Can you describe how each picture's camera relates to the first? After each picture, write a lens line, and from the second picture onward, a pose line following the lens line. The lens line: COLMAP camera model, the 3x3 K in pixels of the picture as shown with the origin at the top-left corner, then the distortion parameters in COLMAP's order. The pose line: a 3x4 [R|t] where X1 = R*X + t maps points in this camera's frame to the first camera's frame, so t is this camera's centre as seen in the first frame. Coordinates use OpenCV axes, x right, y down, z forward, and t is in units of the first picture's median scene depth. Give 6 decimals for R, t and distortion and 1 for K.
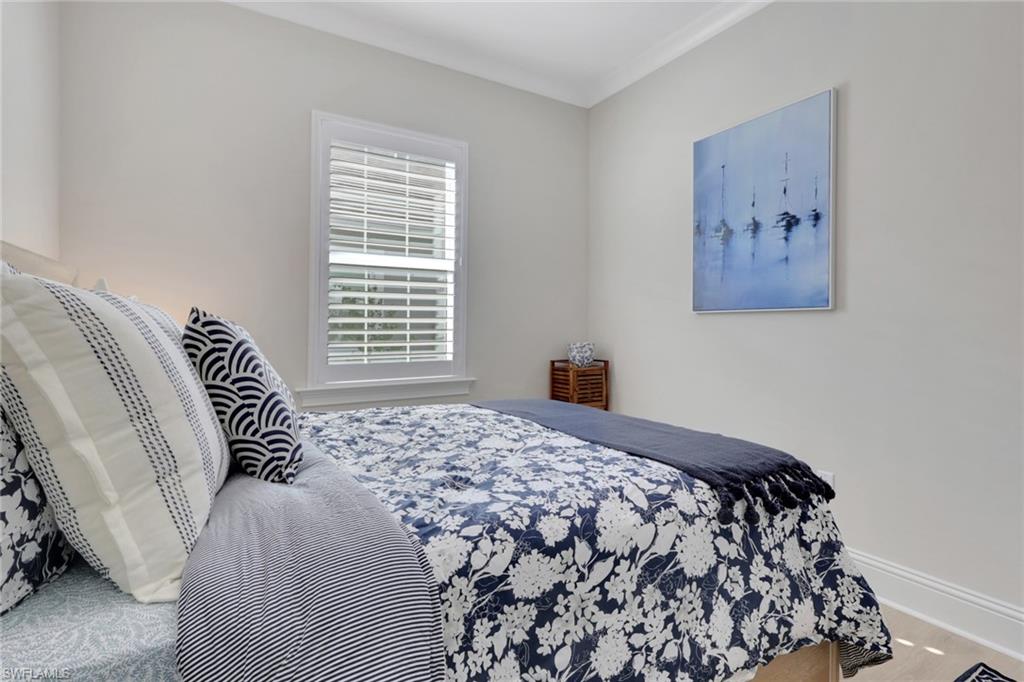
lens RADIAL K [[490.1, 0, 512.0], [0, 490.1, 341.0], [0, 0, 1]] dist [0.010136, 0.001146]
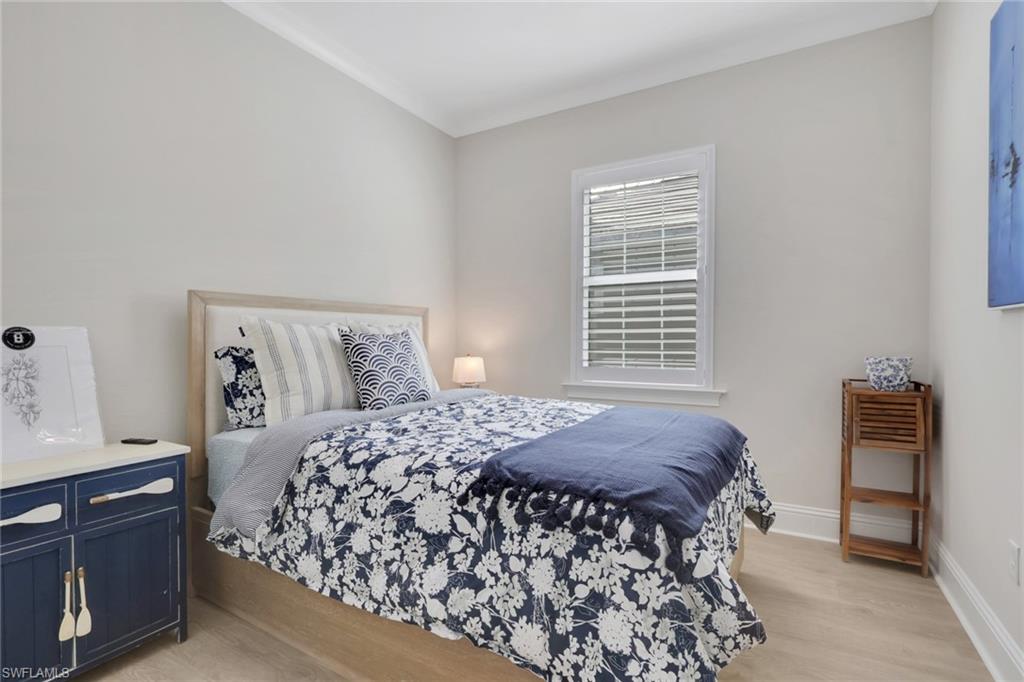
lens RADIAL K [[490.1, 0, 512.0], [0, 490.1, 341.0], [0, 0, 1]] dist [0.010136, 0.001146]
pose [[0.475133, 0.004761, -0.879901, 1.666628], [-0.020541, 0.999773, -0.005683, -0.016971], [0.879674, 0.020774, 0.475123, 0.594978]]
